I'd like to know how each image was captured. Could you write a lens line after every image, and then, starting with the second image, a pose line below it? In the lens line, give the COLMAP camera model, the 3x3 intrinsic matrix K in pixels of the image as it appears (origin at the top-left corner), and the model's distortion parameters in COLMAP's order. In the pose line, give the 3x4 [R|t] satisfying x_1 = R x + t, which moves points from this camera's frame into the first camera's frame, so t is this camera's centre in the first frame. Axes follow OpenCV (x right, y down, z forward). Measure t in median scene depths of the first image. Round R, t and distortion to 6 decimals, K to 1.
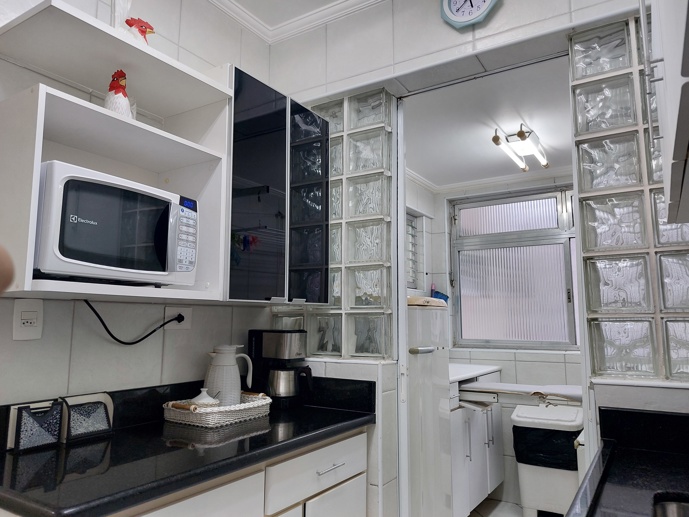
lens RADIAL K [[506.1, 0, 346.5], [0, 506.1, 255.7], [0, 0, 1]] dist [0.070235, -0.082372]
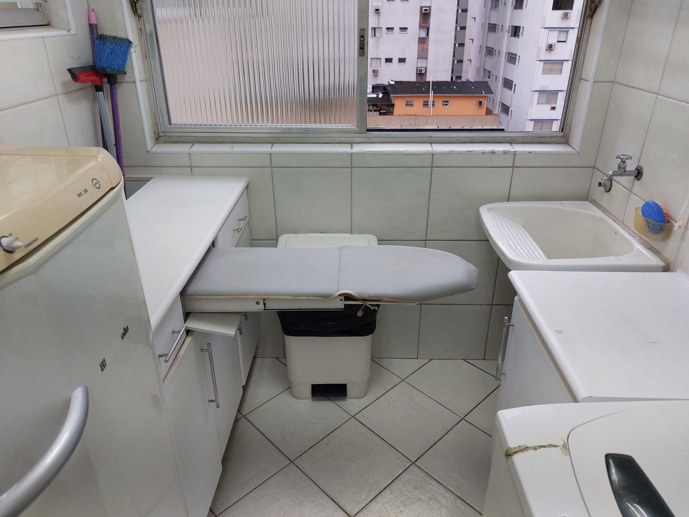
lens RADIAL K [[506.1, 0, 346.5], [0, 506.1, 255.7], [0, 0, 1]] dist [0.070235, -0.082372]
pose [[0.863010, -0.227304, 0.451161, 0.122999], [-0.062656, 0.838004, 0.542055, -0.025588], [-0.501286, -0.496067, 0.708964, 0.502061]]
